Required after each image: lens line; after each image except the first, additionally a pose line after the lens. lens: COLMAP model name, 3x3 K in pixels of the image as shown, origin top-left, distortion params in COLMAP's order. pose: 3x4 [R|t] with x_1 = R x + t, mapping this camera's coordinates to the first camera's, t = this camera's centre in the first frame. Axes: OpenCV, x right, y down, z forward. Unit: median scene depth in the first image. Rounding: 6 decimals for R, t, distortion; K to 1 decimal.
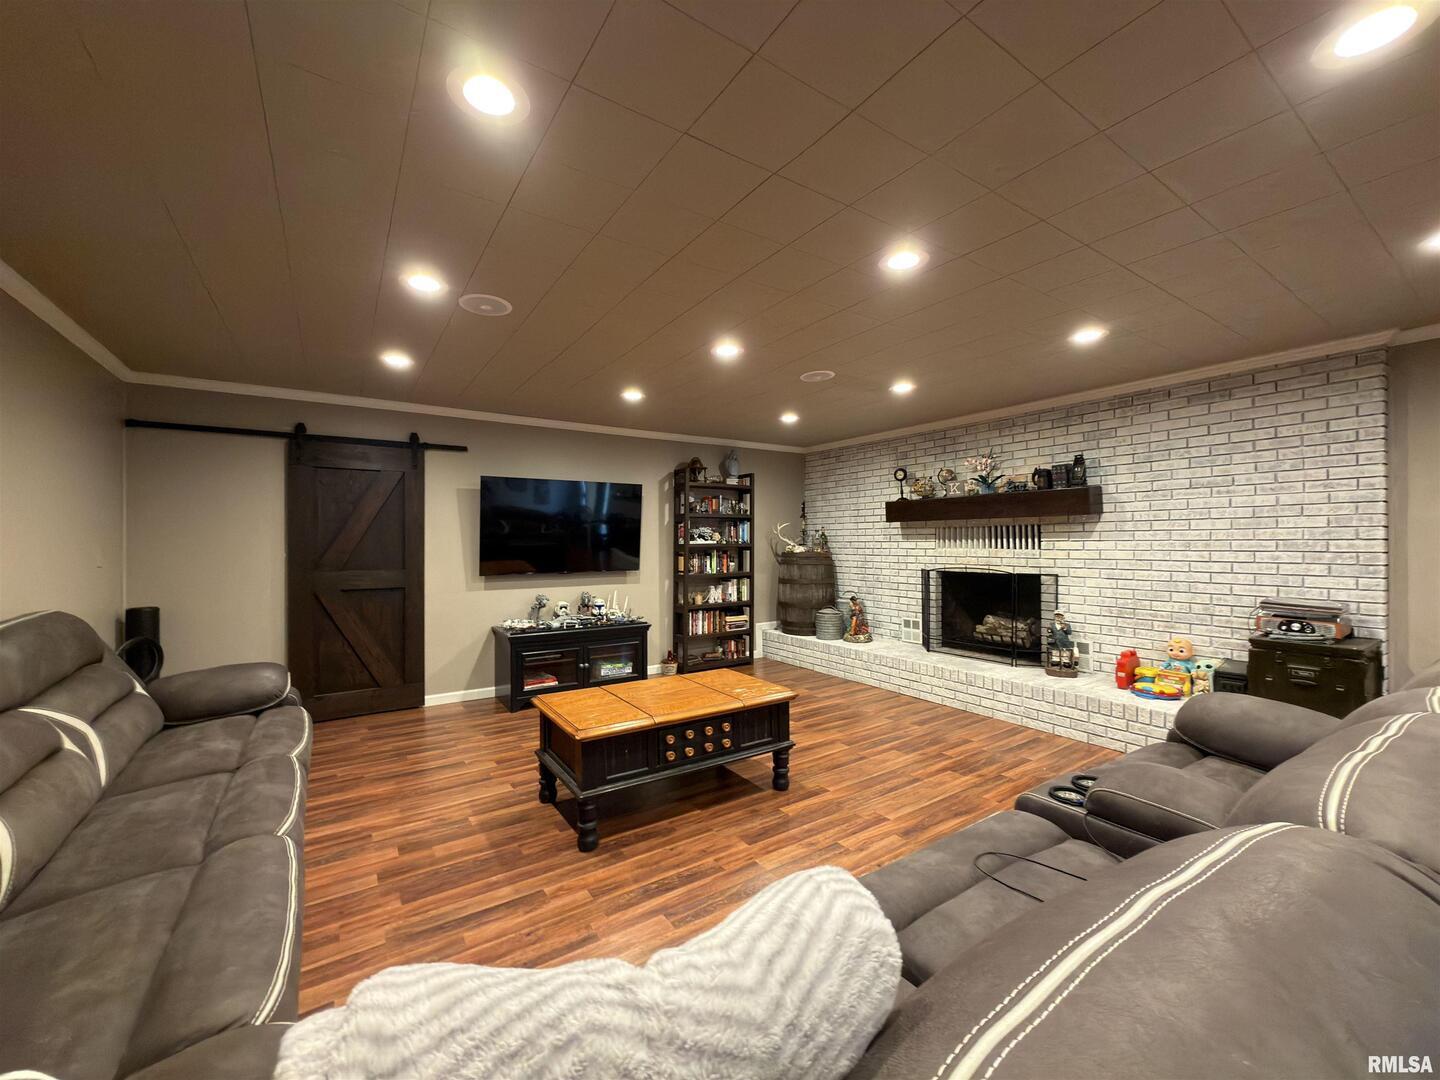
lens RADIAL K [[574.3, 0, 720.6], [0, 574.3, 545.6], [0, 0, 1]] dist [-0.000824, 0.000013]
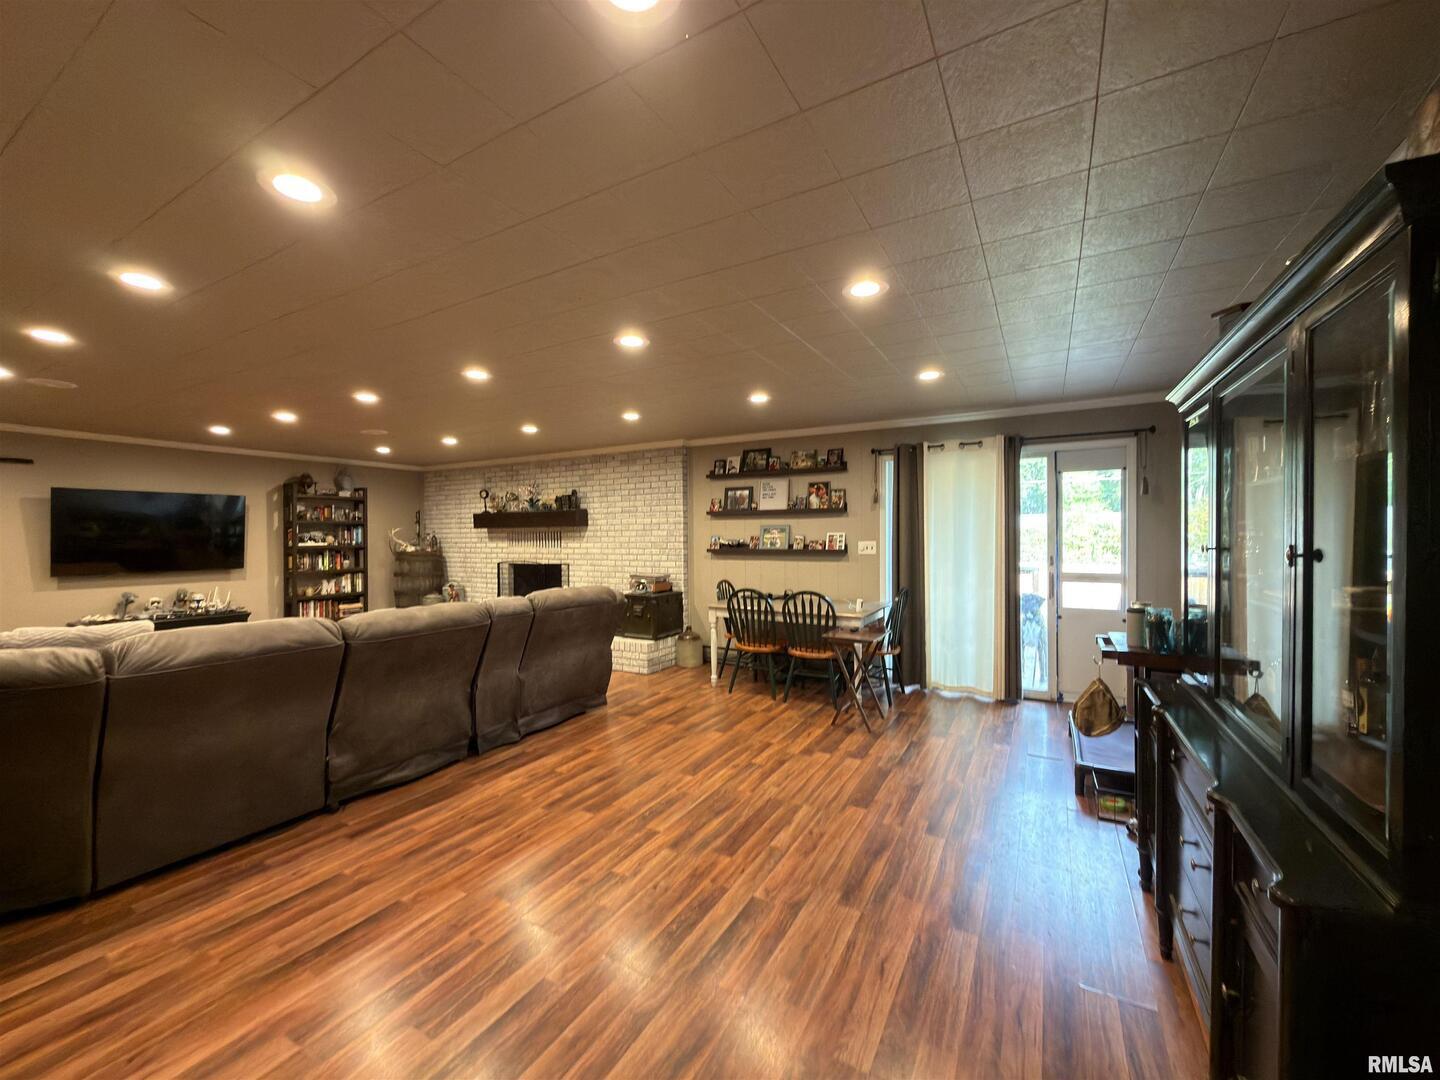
lens RADIAL K [[574.3, 0, 721.8], [0, 574.3, 543.9], [0, 0, 1]] dist [-0.000824, 0.000013]
pose [[0.894882, -0.007589, 0.446238, 0.243401], [0.005991, 0.999970, 0.004991, -0.008879], [-0.446262, -0.001793, 0.894901, -0.564316]]
